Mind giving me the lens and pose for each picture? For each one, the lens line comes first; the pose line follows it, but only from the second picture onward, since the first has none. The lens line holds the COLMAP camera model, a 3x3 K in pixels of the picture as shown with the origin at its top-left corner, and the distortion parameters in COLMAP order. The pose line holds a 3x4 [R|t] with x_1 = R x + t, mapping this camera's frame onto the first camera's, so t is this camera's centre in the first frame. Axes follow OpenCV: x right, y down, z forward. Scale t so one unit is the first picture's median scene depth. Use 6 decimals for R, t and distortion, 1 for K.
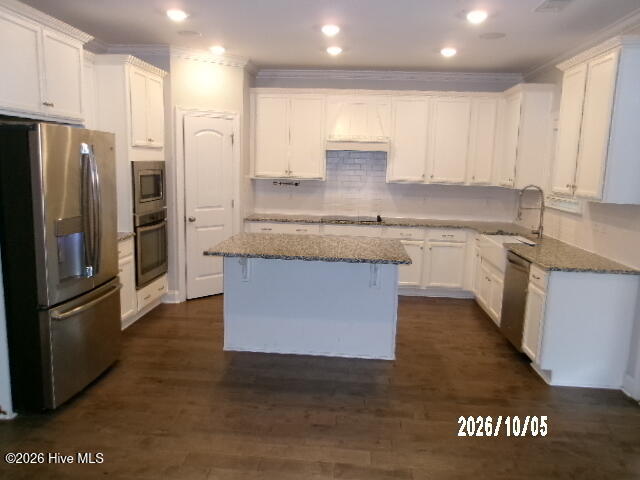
lens RADIAL K [[494.3, 0, 317.0], [0, 494.3, 242.8], [0, 0, 1]] dist [0.007995, 0.006988]
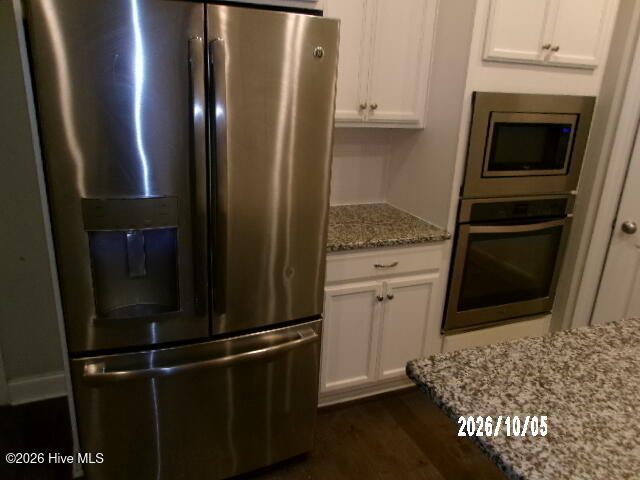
lens RADIAL K [[494.3, 0, 317.0], [0, 494.3, 242.8], [0, 0, 1]] dist [0.007995, 0.006988]
pose [[0.457596, 0.272756, -0.846292, 0.010552], [-0.180200, 0.960485, 0.212125, -0.093687], [0.870709, 0.055434, 0.488664, 0.610161]]
